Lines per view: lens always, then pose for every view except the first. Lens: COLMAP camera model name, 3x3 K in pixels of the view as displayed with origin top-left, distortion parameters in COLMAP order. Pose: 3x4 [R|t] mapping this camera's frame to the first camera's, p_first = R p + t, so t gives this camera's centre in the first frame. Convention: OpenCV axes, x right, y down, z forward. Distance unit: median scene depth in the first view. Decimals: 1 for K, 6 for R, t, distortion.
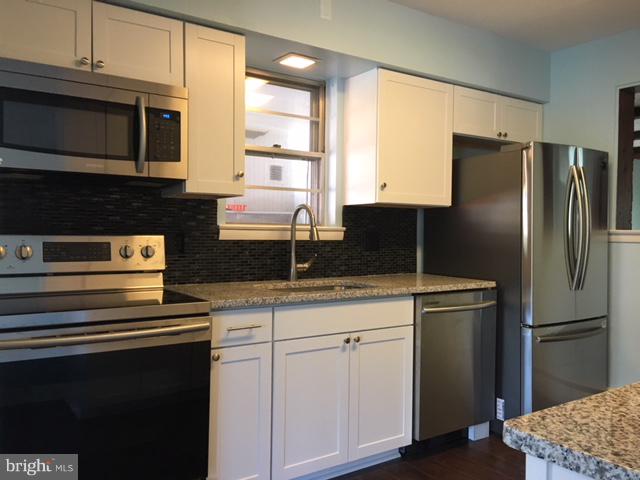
lens RADIAL K [[546.4, 0, 323.7], [0, 546.4, 238.6], [0, 0, 1]] dist [0.058988, -0.058783]
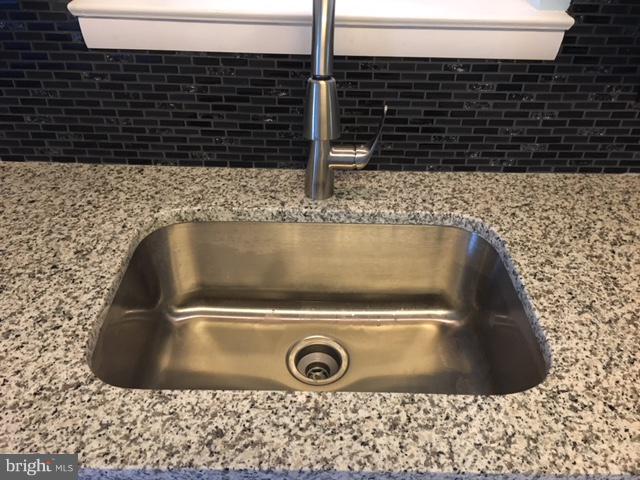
lens RADIAL K [[546.4, 0, 319.5], [0, 546.4, 240.6], [0, 0, 1]] dist [0.058988, -0.058783]
pose [[0.822487, 0.346846, -0.450790, 0.122919], [-0.025500, 0.814241, 0.579966, -0.108576], [0.568211, -0.465520, 0.678548, 0.870639]]
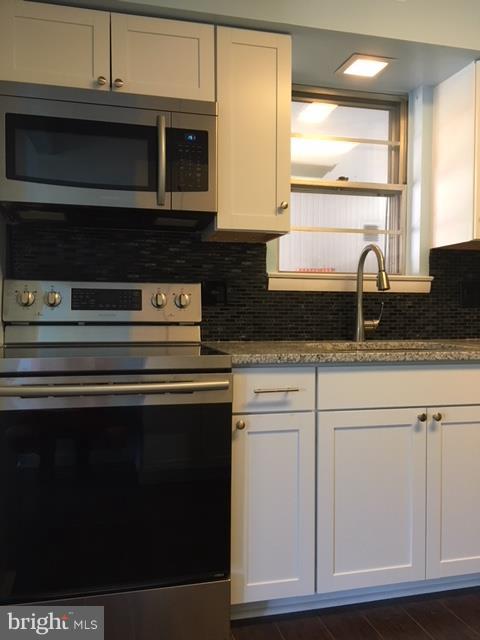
lens RADIAL K [[546.4, 0, 238.8], [0, 546.4, 319.1], [0, 0, 1]] dist [0.058988, -0.058783]
pose [[0.936187, 0.000466, -0.351502, 0.070799], [0.000105, 0.999999, 0.001604, 0.049590], [0.351502, -0.001539, 0.936186, 0.204723]]
